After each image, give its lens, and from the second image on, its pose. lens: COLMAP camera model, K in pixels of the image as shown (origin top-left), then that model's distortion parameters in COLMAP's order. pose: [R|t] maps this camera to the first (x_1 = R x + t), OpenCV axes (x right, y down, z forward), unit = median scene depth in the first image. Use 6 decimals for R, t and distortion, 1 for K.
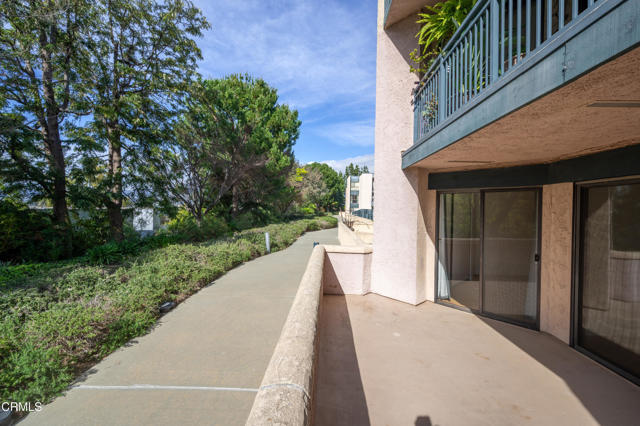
lens RADIAL K [[269.4, 0, 318.6], [0, 269.4, 207.1], [0, 0, 1]] dist [0.003021, 0.000167]
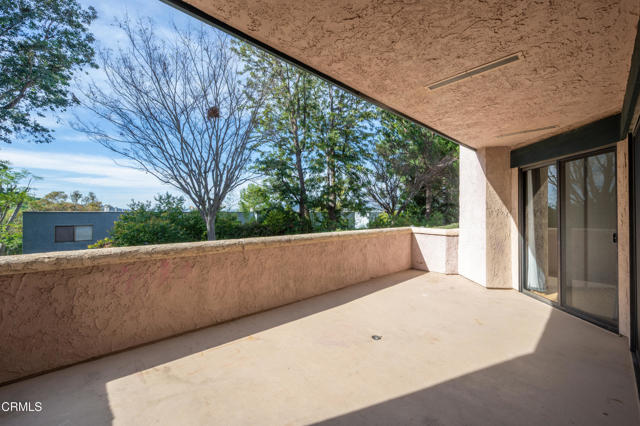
lens RADIAL K [[257.4, 0, 317.7], [0, 257.4, 211.7], [0, 0, 1]] dist [-0.000753, -0.000784]
pose [[0.696895, -0.017944, -0.716949, 0.285573], [0.016826, 0.999821, -0.008668, 0.039962], [0.716976, -0.006023, 0.697072, -0.044310]]
